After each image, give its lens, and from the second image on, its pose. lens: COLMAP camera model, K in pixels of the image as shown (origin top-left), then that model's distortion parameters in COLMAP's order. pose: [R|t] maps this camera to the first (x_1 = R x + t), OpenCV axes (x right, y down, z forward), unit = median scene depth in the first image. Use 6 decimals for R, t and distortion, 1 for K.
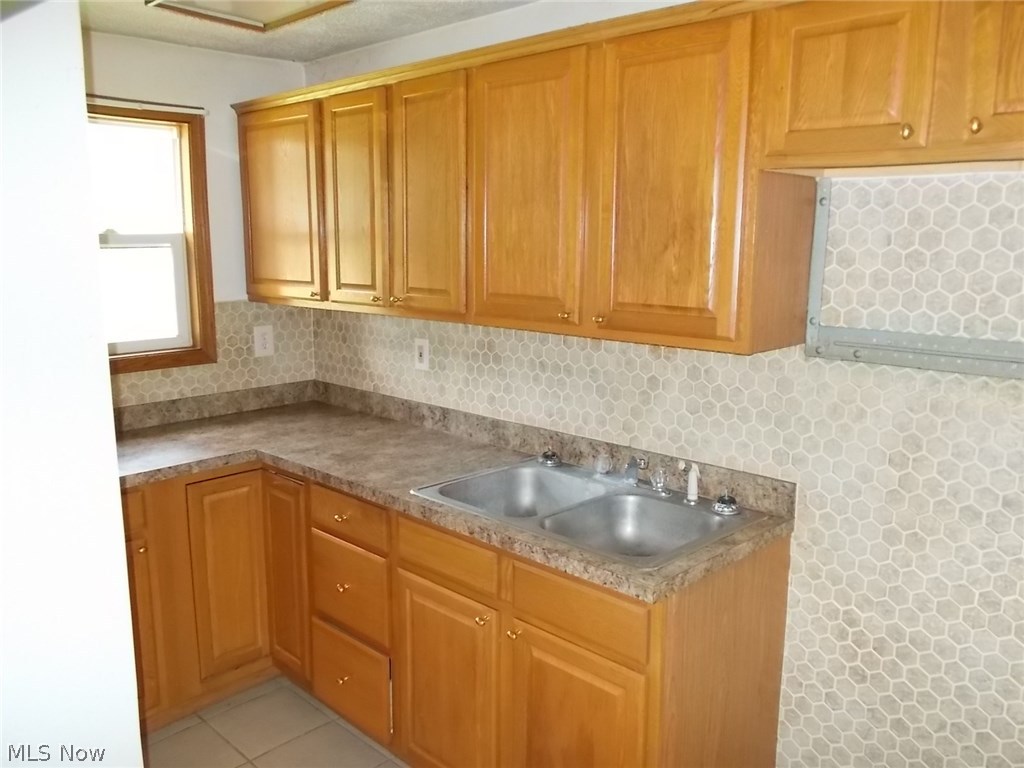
lens RADIAL K [[820.0, 0, 513.0], [0, 820.0, 387.7], [0, 0, 1]] dist [-0.046027, 0.037573]
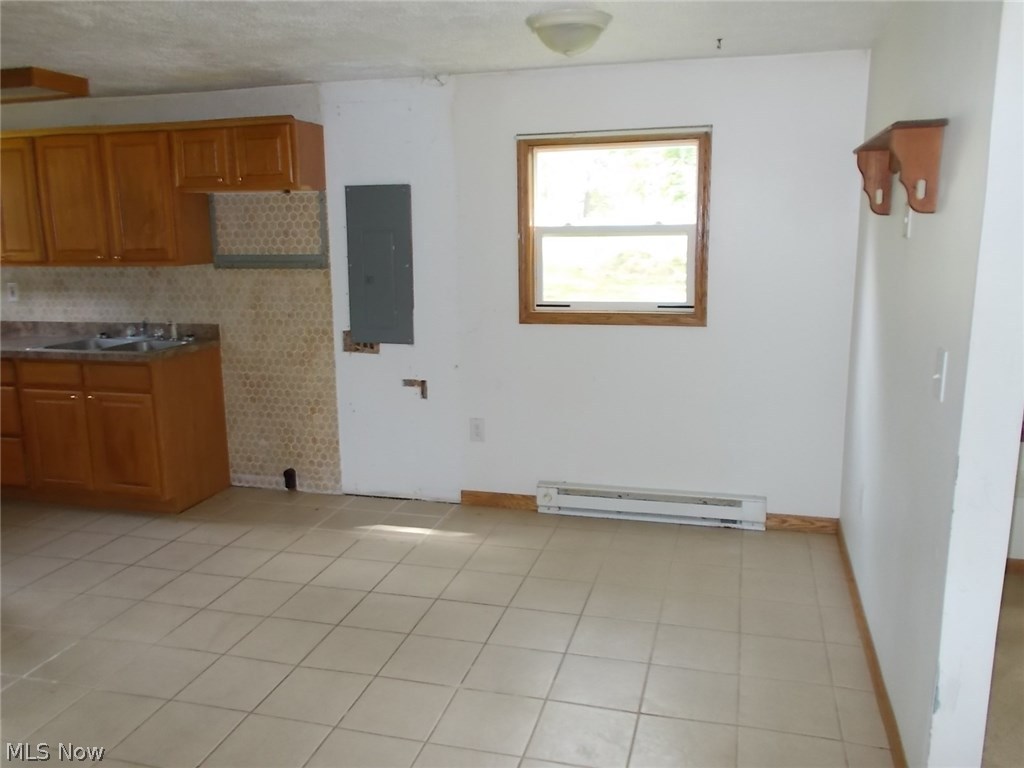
lens RADIAL K [[820.0, 0, 518.8], [0, 820.0, 382.6], [0, 0, 1]] dist [-0.046027, 0.037573]
pose [[0.870275, -0.107728, 0.480642, -0.043574], [0.102741, 0.994028, 0.036767, 0.284562], [-0.481733, 0.017385, 0.876146, -1.439990]]
